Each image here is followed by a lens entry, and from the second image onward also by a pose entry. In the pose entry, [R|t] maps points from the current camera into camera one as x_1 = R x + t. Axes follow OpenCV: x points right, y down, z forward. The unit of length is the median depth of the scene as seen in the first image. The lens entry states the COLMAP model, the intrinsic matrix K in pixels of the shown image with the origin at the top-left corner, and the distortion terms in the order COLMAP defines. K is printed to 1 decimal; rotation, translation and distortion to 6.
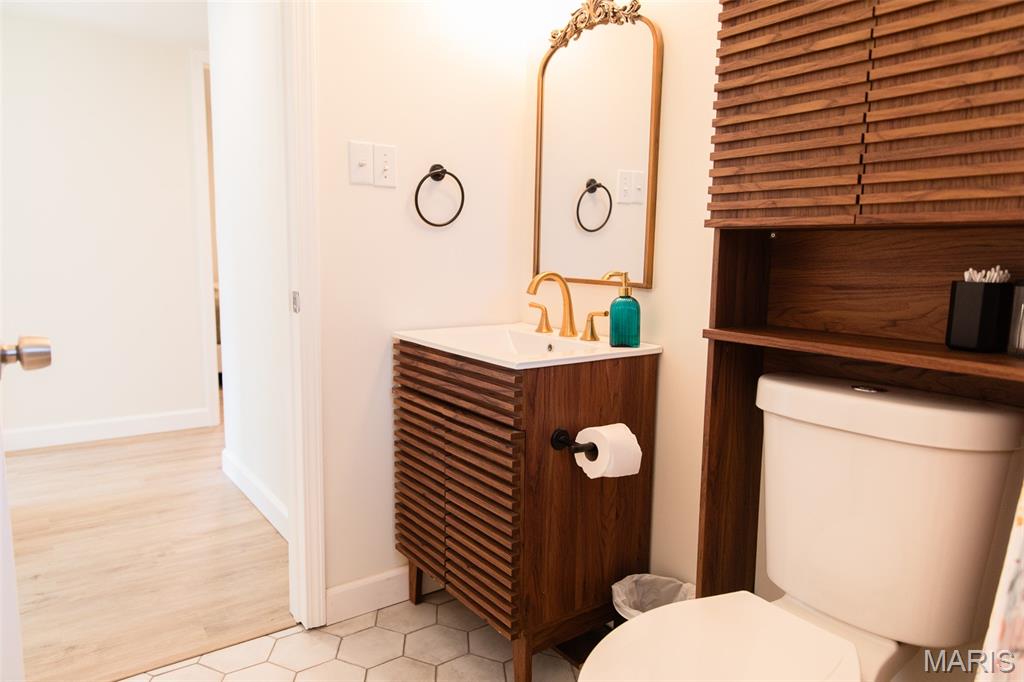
lens RADIAL K [[681.2, 0, 514.3], [0, 681.2, 345.4], [0, 0, 1]] dist [0.007486, -0.001870]
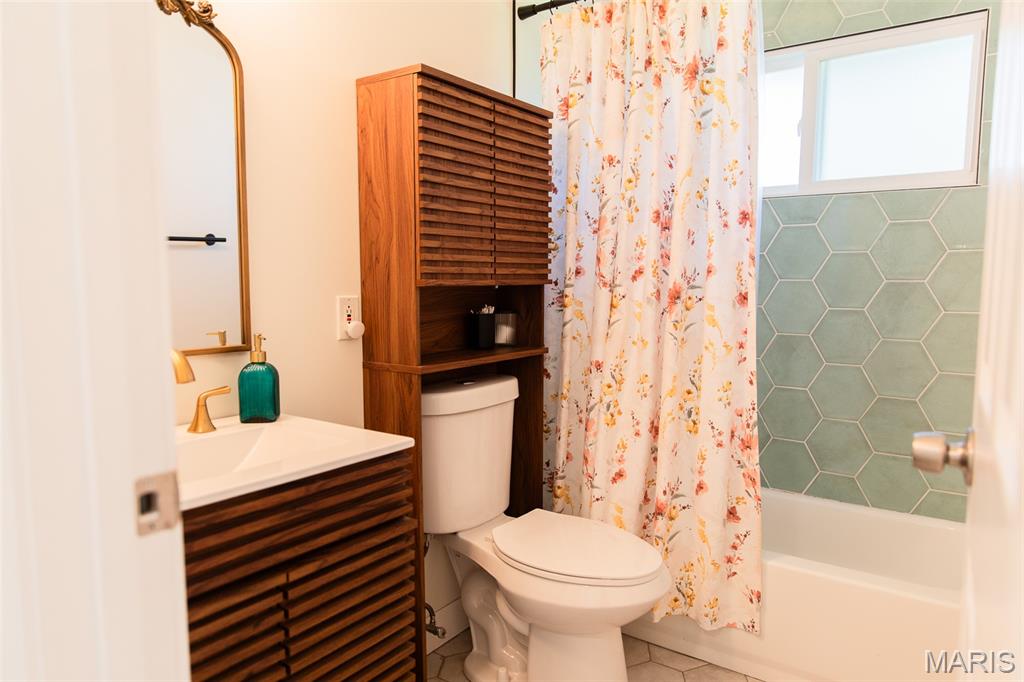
lens RADIAL K [[681.2, 0, 514.3], [0, 681.2, 345.4], [0, 0, 1]] dist [0.007486, -0.001870]
pose [[-0.312420, -0.112140, 0.943302, -1.013343], [0.119274, 0.980518, 0.156068, -0.256279], [-0.942426, 0.161270, -0.292958, 1.299434]]
